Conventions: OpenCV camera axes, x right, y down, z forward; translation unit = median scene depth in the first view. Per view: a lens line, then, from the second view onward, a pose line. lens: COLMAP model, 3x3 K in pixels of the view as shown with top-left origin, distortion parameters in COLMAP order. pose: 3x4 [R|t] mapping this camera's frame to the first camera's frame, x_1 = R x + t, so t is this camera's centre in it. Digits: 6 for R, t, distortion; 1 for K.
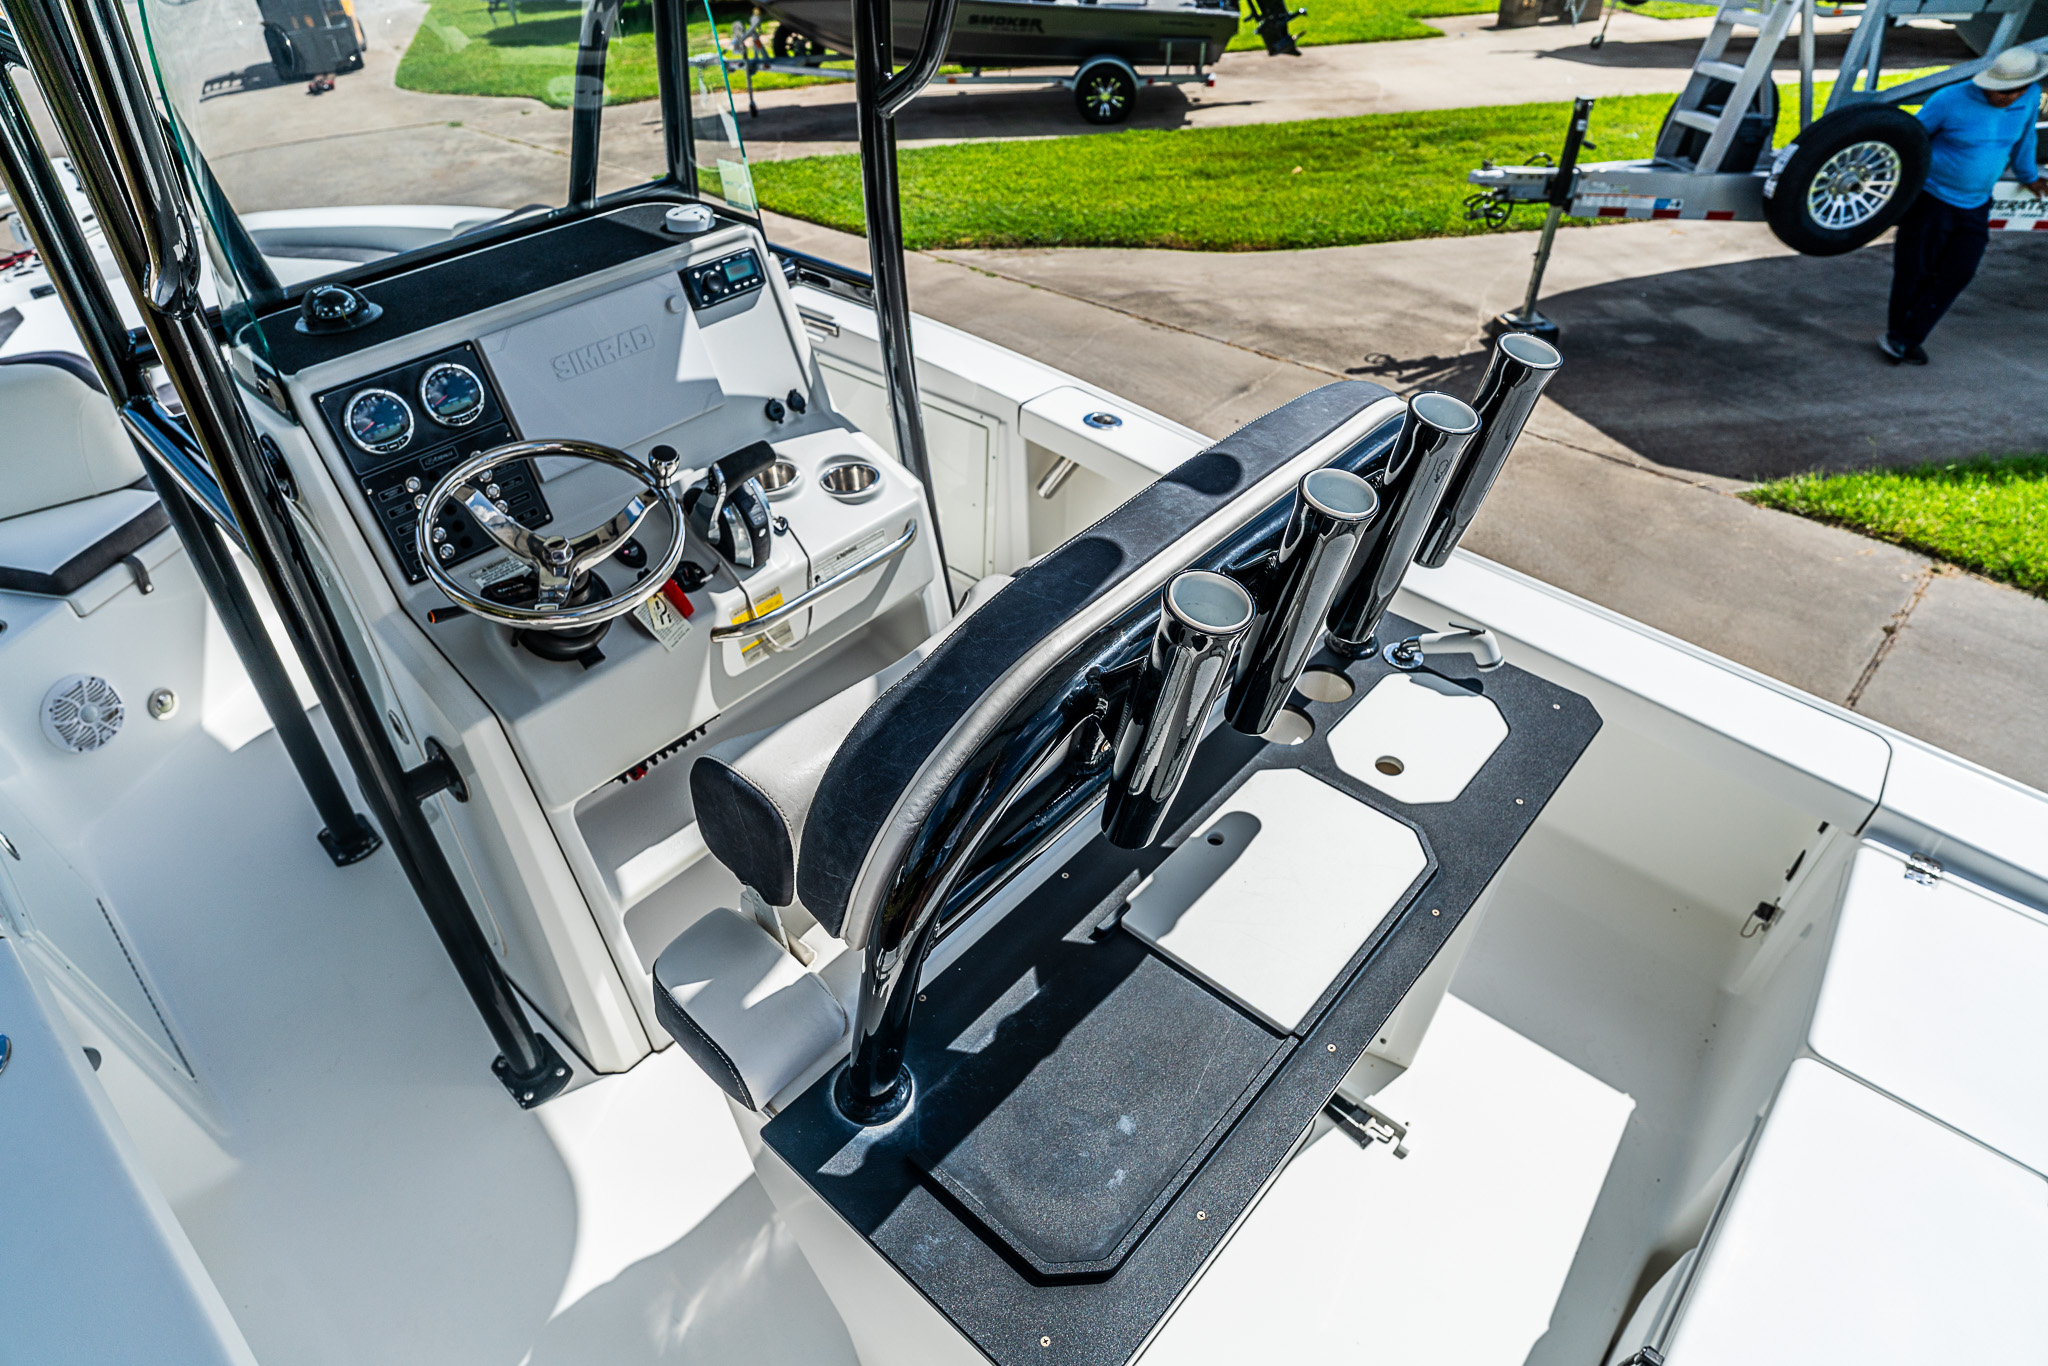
lens RADIAL K [[1154.8, 0, 1007.0], [0, 1154.8, 687.6], [0, 0, 1]] dist [-0.070245, 0.036924]
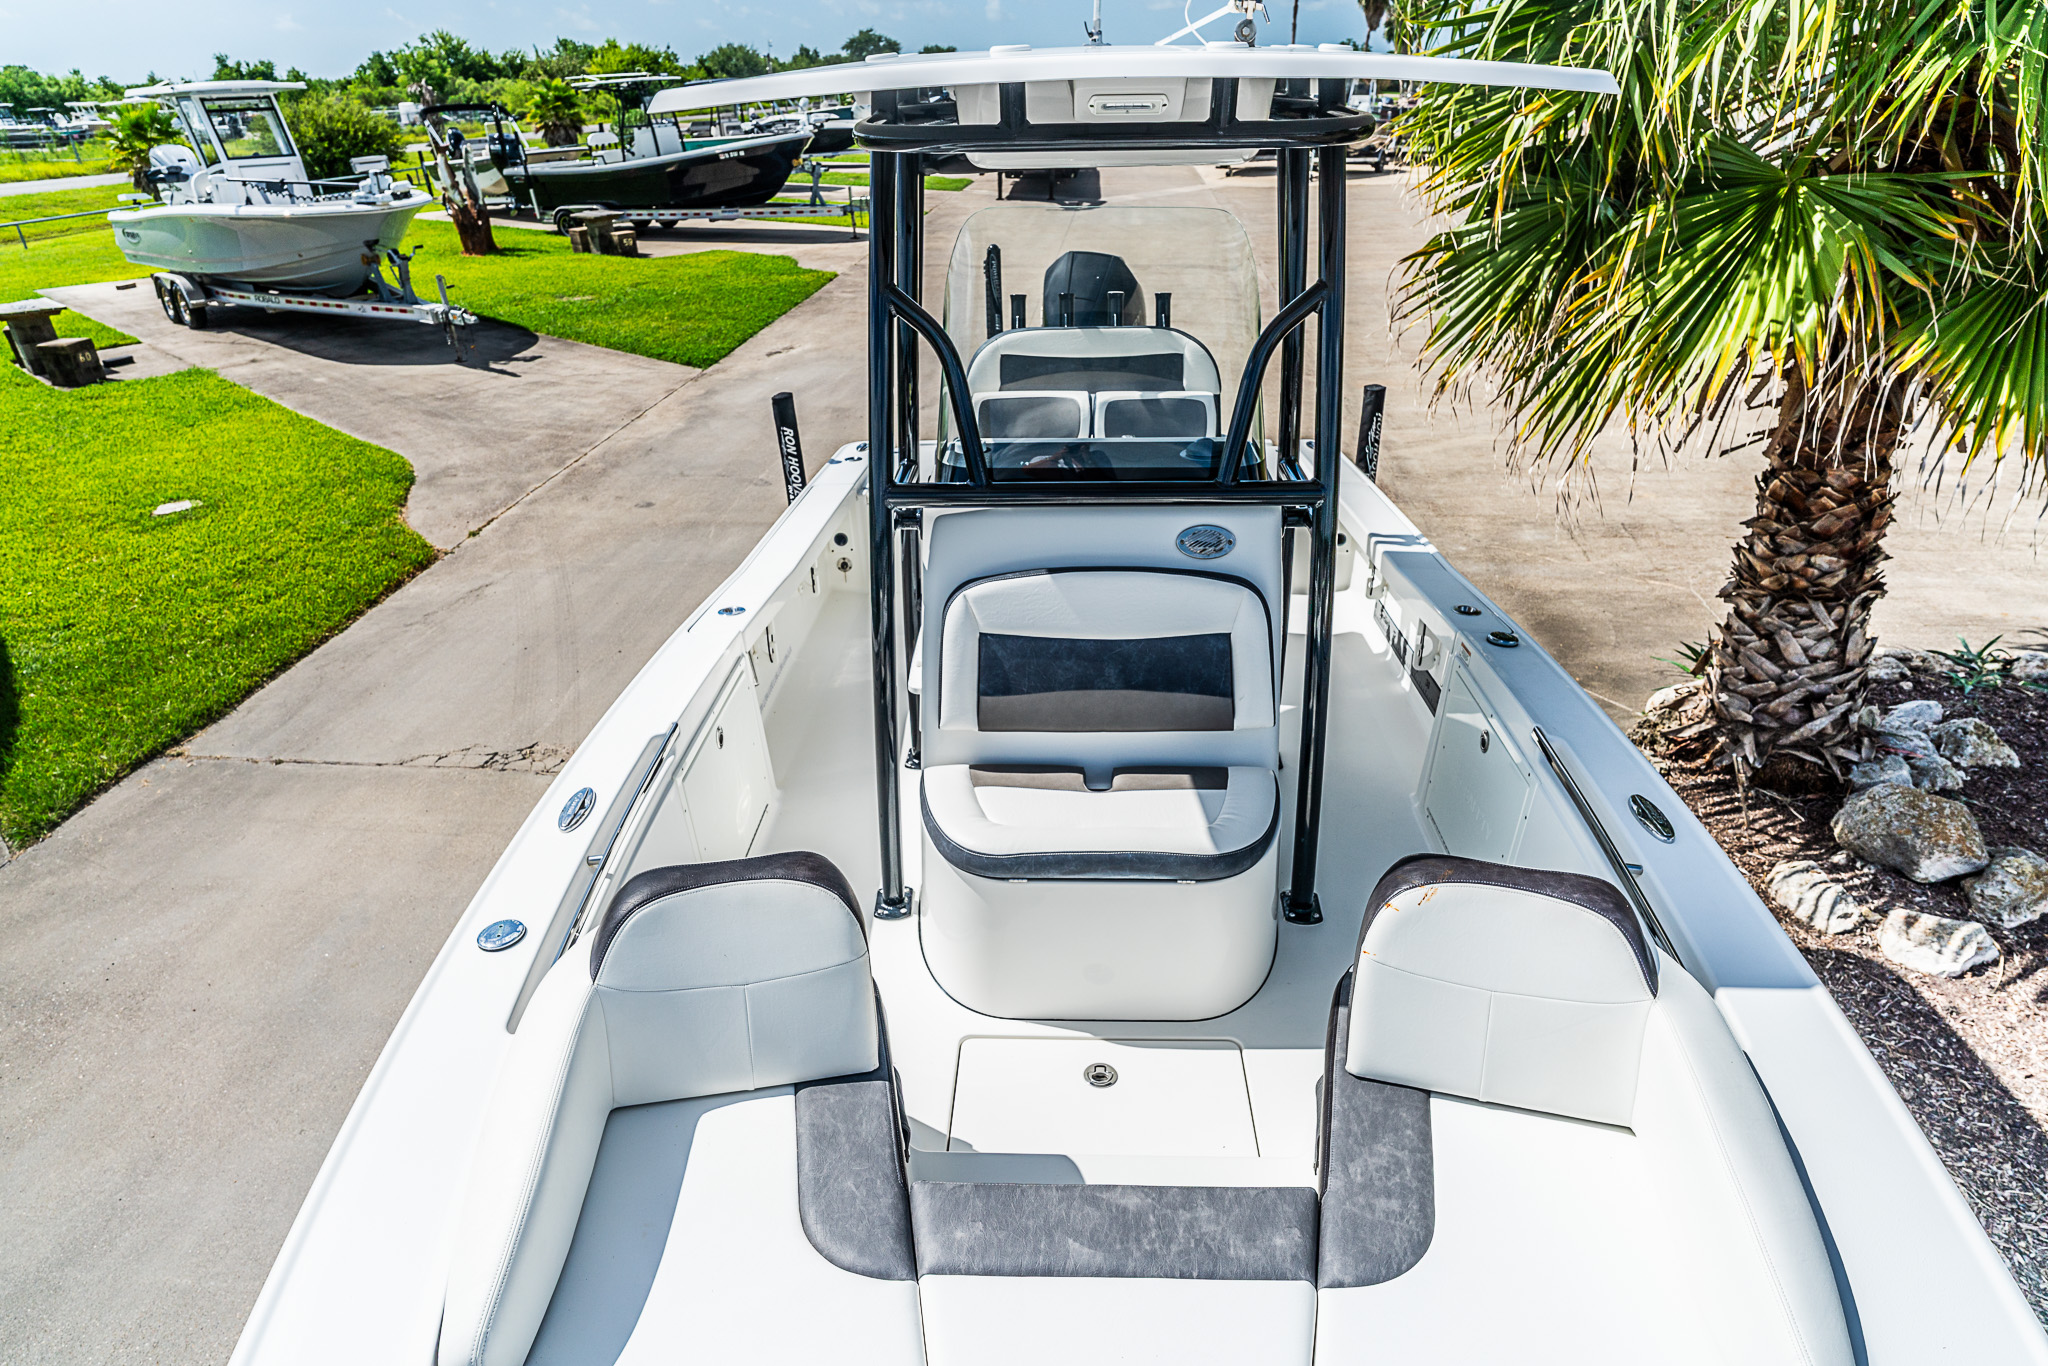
lens RADIAL K [[1154.8, 0, 1016.6], [0, 1154.8, 677.4], [0, 0, 1]] dist [-0.065953, 0.035219]
pose [[-0.639999, -0.306638, 0.704539, -0.626636], [0.514380, 0.510172, 0.689303, -0.539767], [-0.570802, 0.803554, -0.168781, 0.624050]]
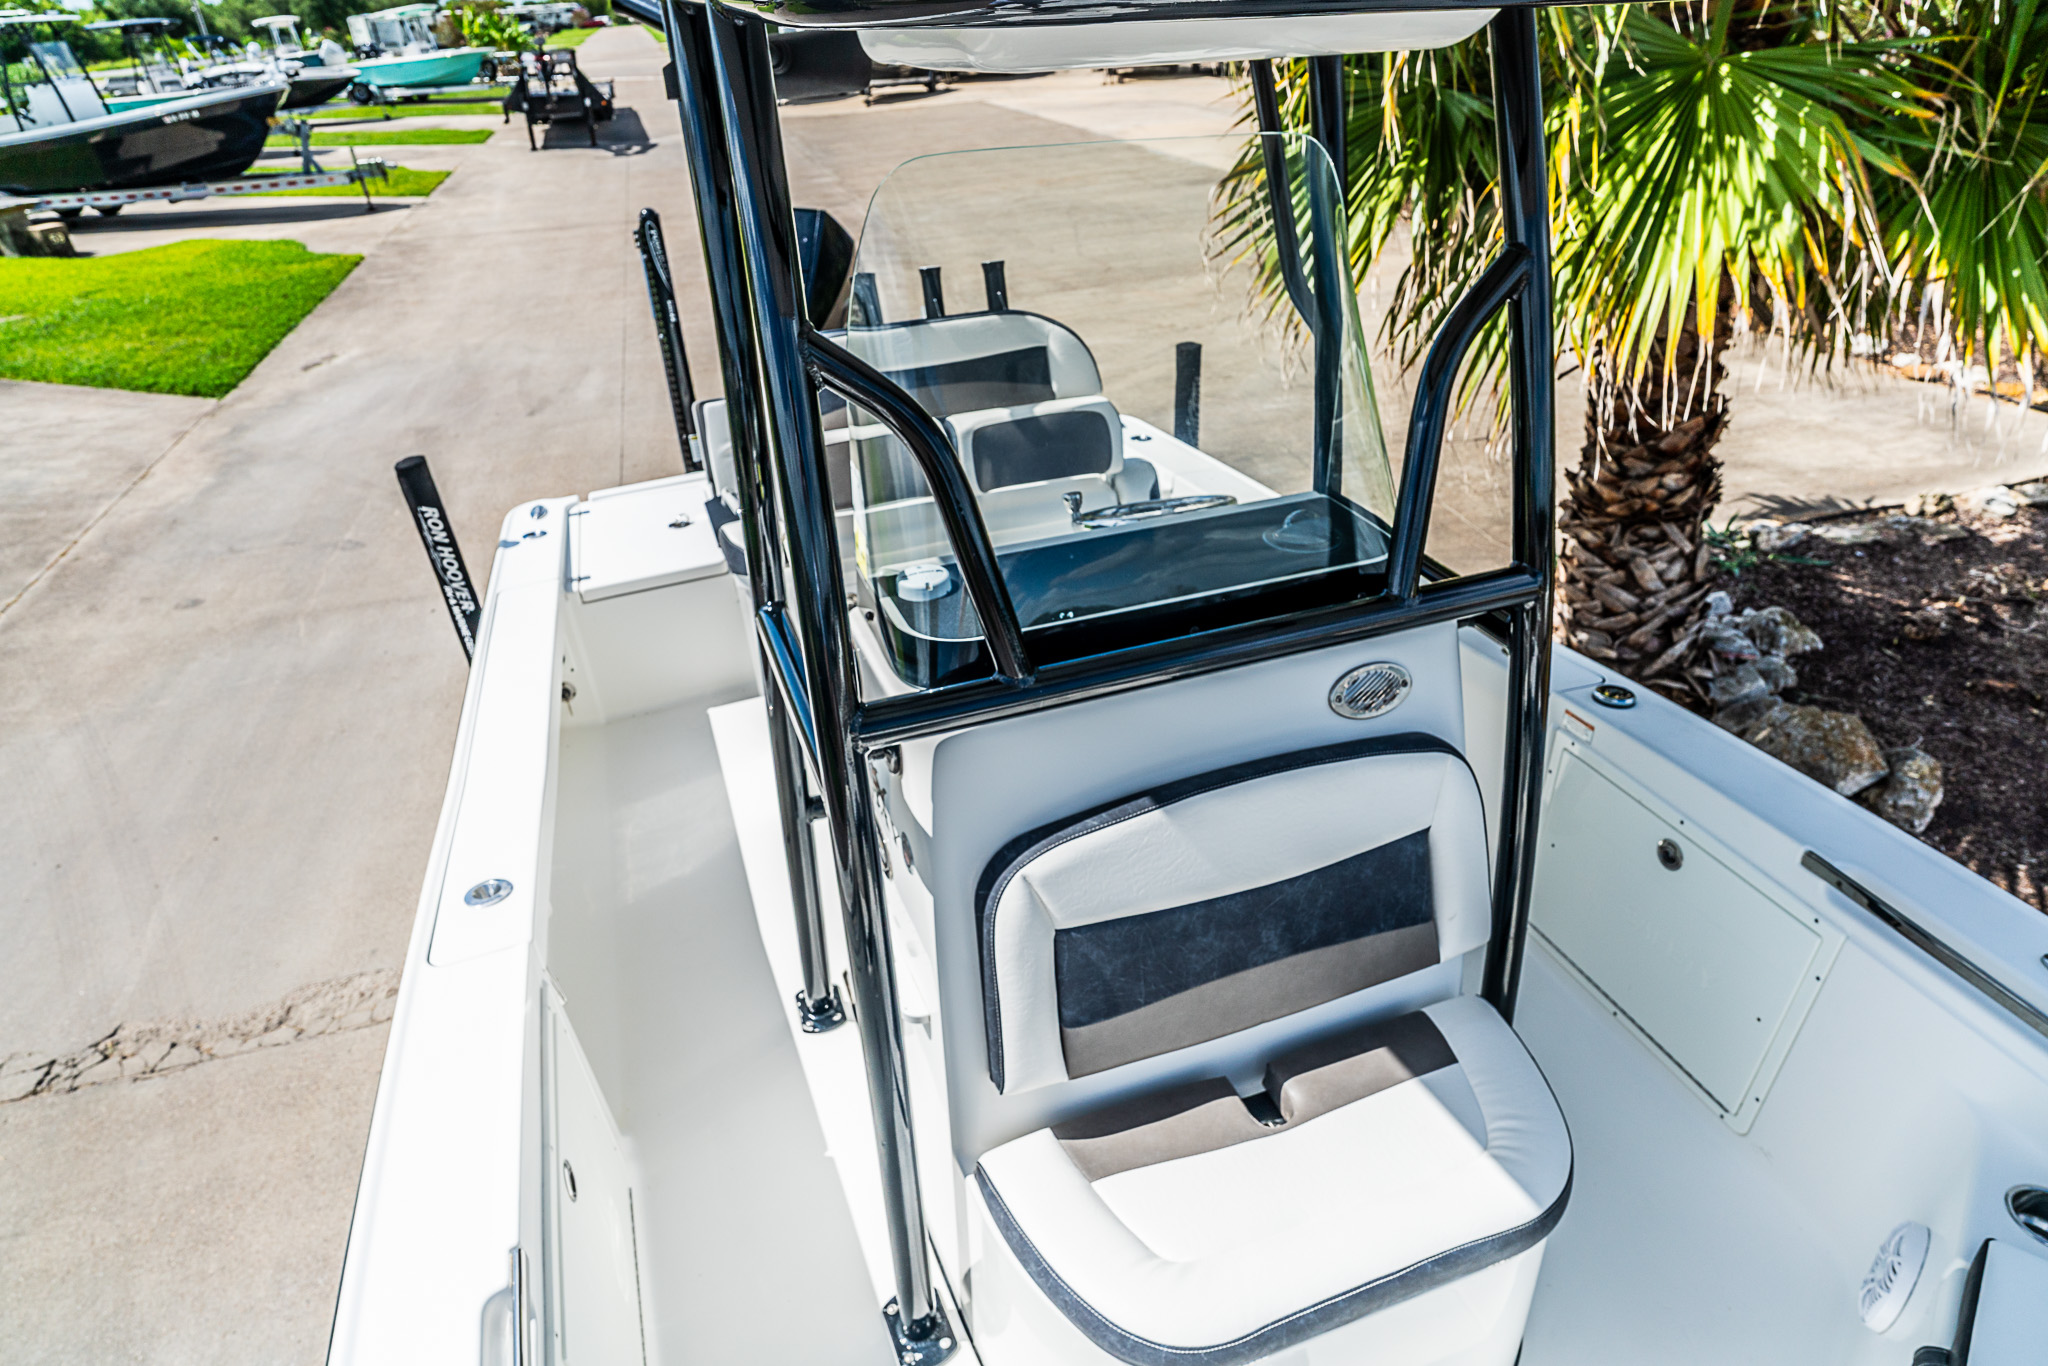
lens RADIAL K [[1152.4, 0, 1013.4], [0, 1152.4, 688.2], [0, 0, 1]] dist [-0.063043, 0.030634]
pose [[-0.873706, -0.187412, 0.448904, -0.313095], [0.358430, 0.375881, 0.854541, -0.466307], [-0.328886, 0.907519, -0.261236, 0.543171]]
